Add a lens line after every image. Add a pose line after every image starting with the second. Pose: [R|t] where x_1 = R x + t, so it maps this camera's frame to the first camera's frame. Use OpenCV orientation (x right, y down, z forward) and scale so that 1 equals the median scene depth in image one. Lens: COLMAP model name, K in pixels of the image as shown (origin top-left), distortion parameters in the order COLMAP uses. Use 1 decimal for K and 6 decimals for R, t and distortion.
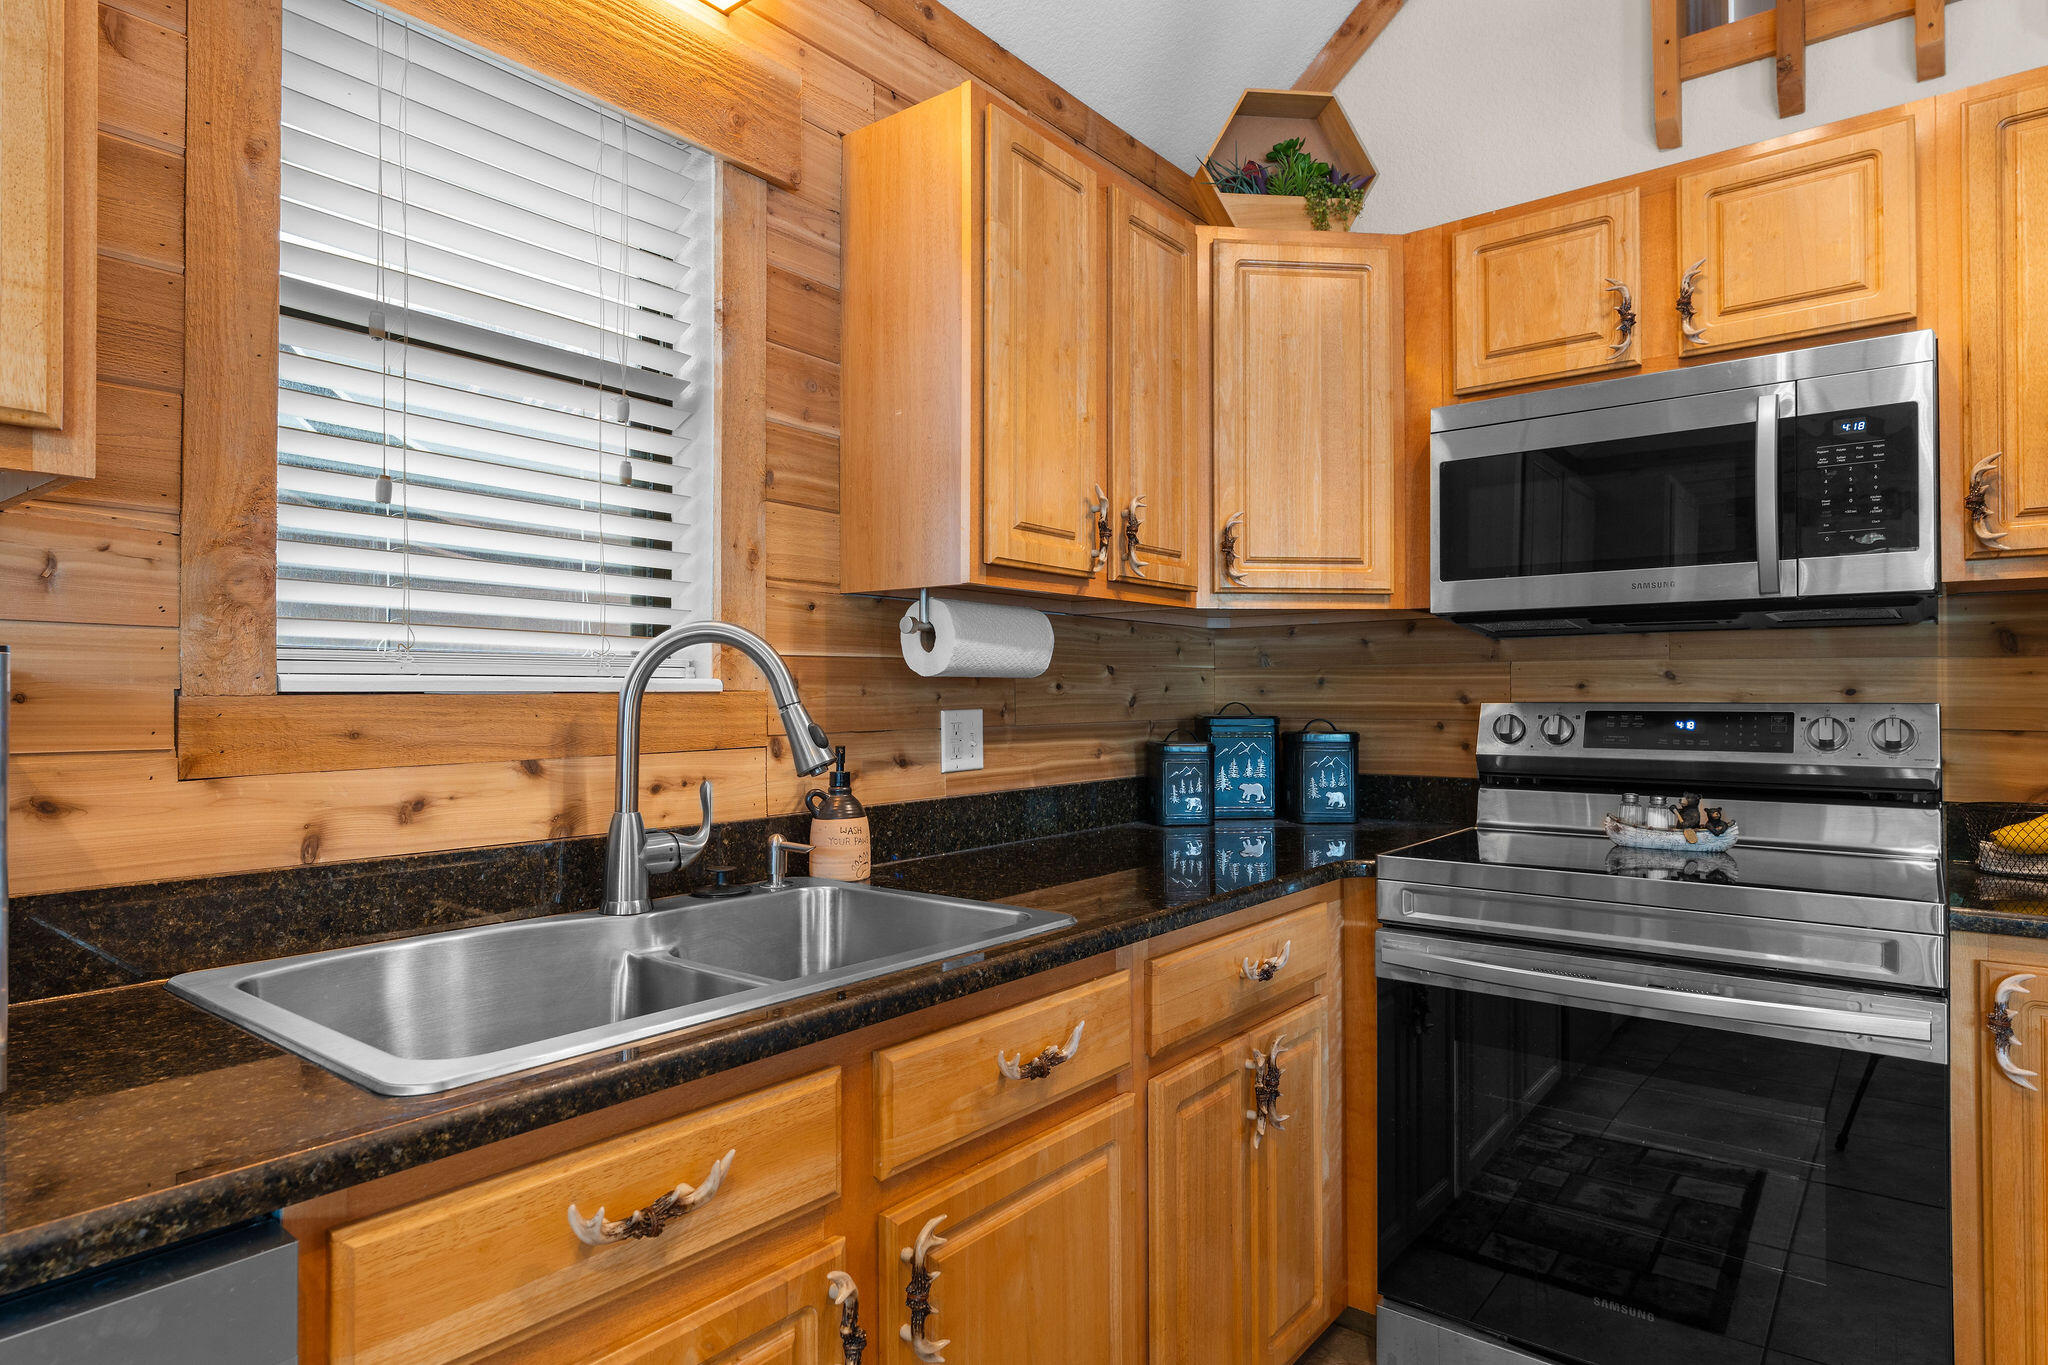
lens RADIAL K [[1142.5, 0, 1015.2], [0, 1142.5, 683.4], [0, 0, 1]] dist [0.000968, -0.000184]
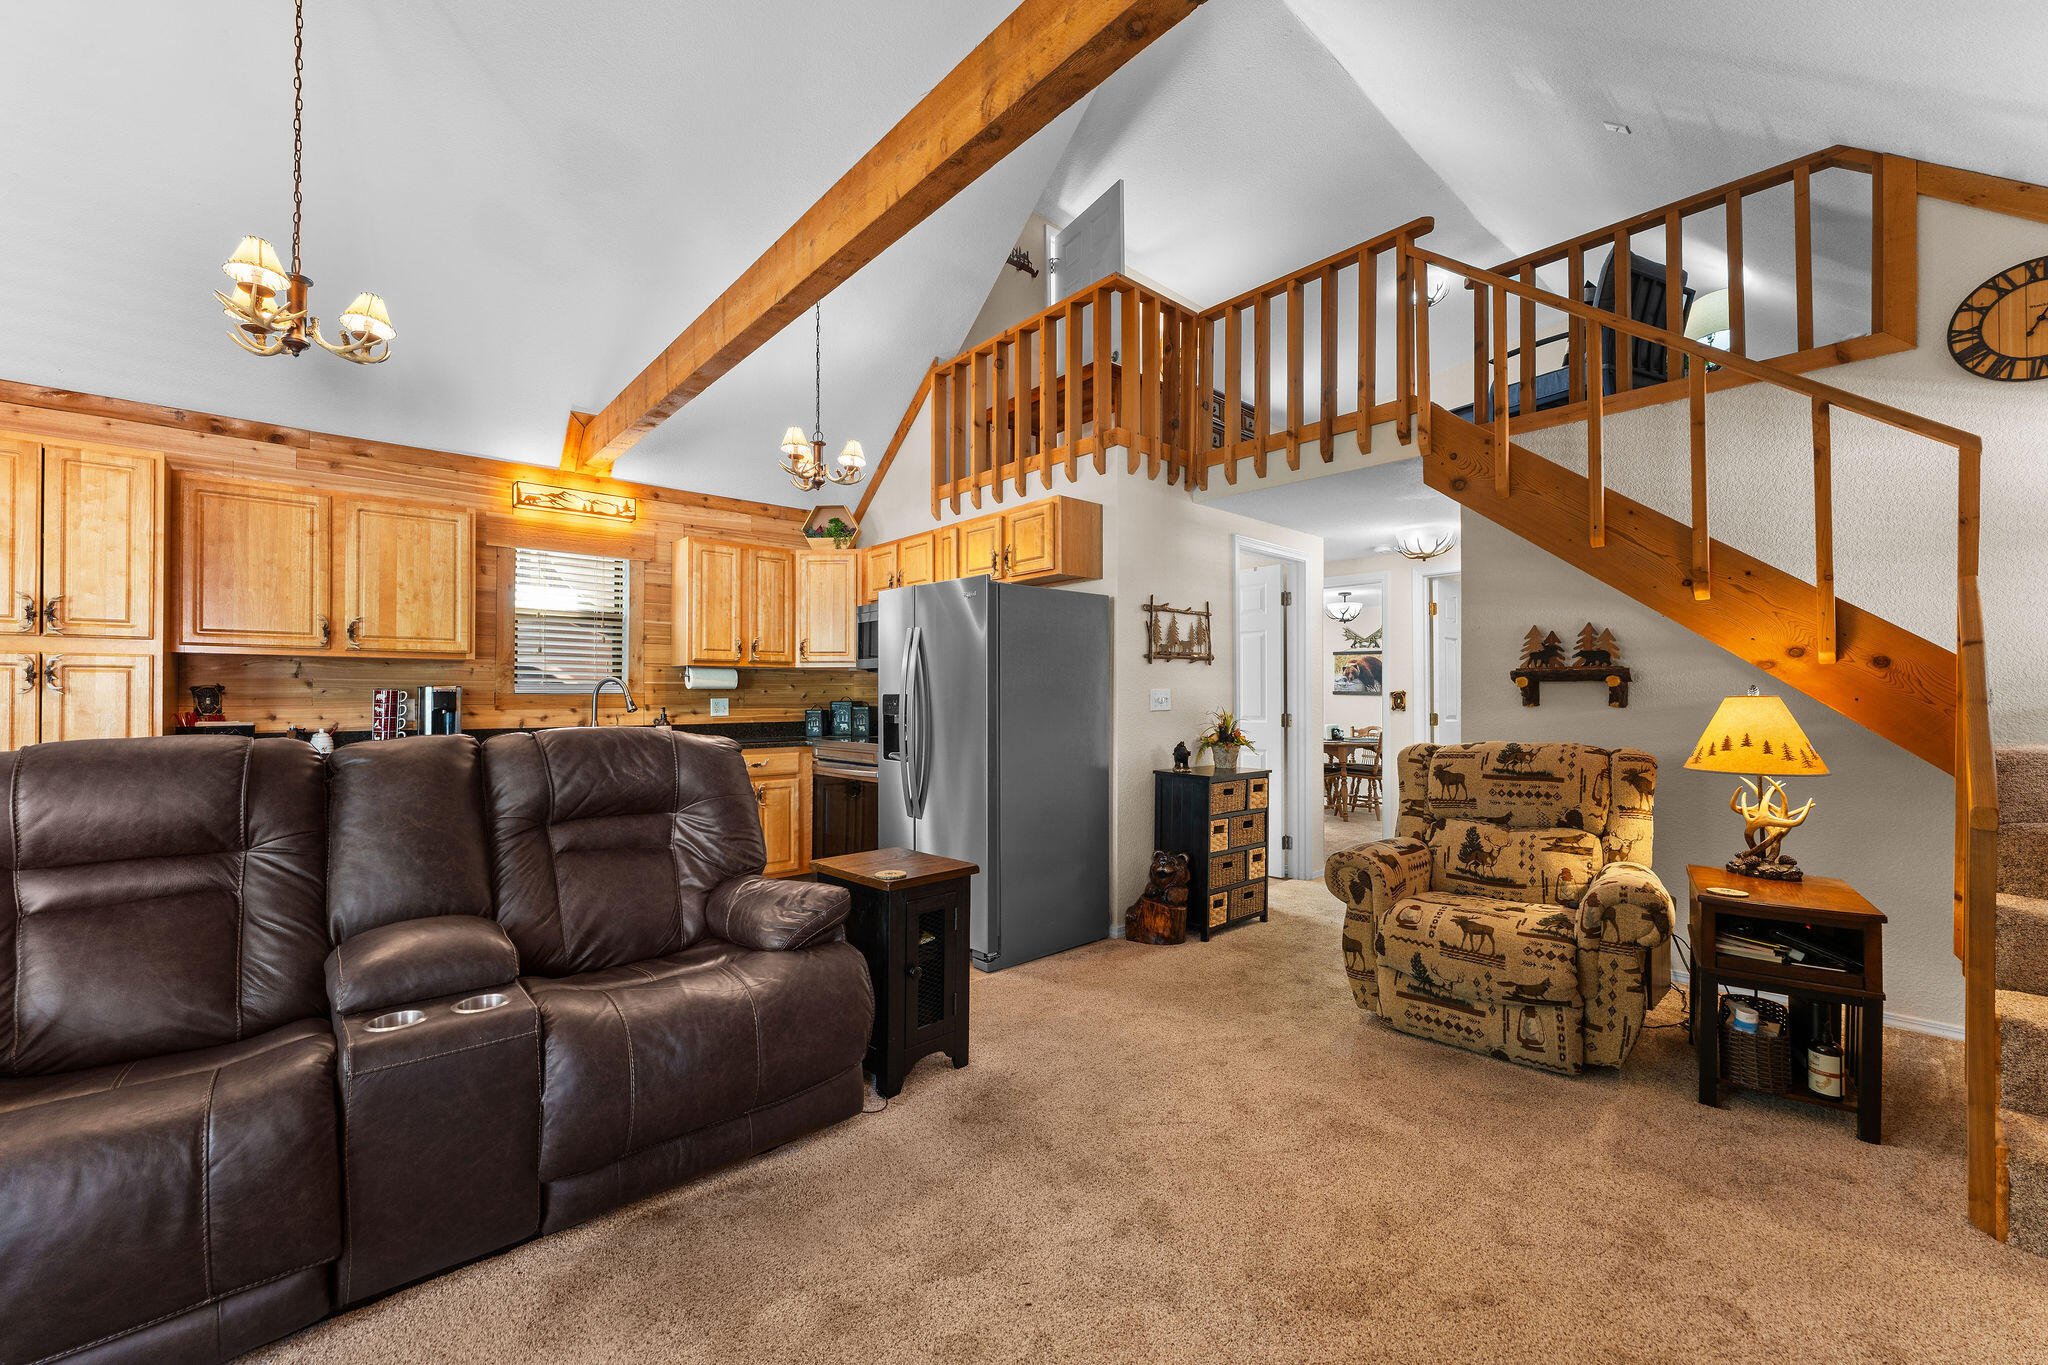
lens RADIAL K [[812.5, 0, 1018.1], [0, 812.5, 688.1], [0, 0, 1]] dist [0.000015, -0.000239]
pose [[0.985342, -0.001889, -0.170578, 1.419113], [0.001844, 0.999998, -0.000423, -0.006007], [0.170579, 0.000102, 0.985344, -1.417285]]
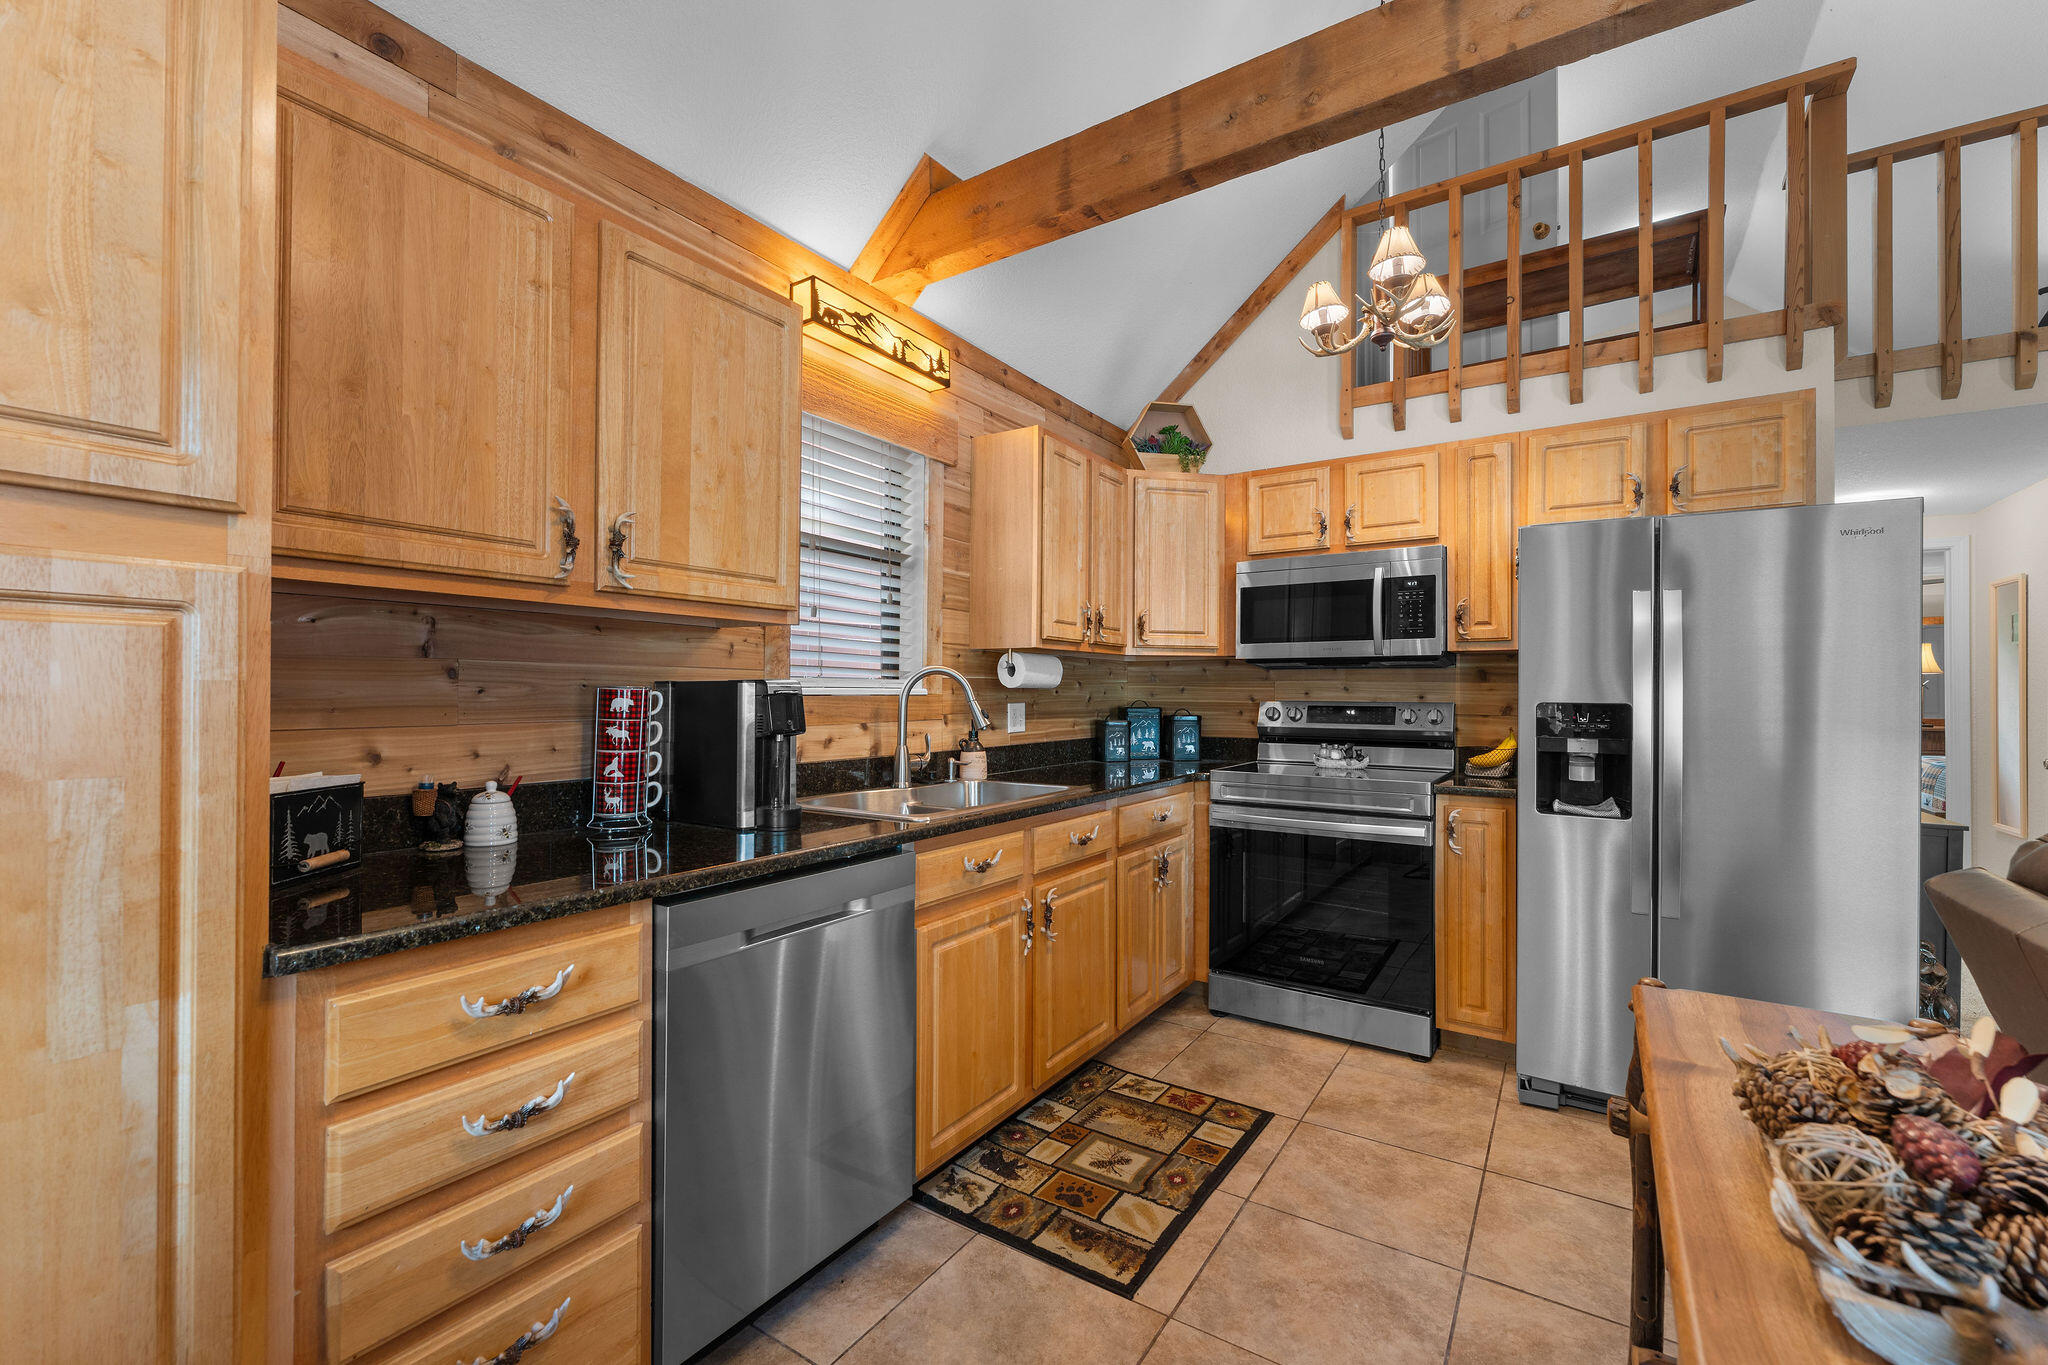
lens RADIAL K [[849.0, 0, 1016.6], [0, 849.0, 685.7], [0, 0, 1]] dist [-0.004093, -0.000407]
pose [[0.996349, 0.007571, 0.085036, -0.202233], [-0.007747, 0.999968, 0.001737, -0.013067], [-0.085020, -0.002389, 0.996376, -0.616844]]
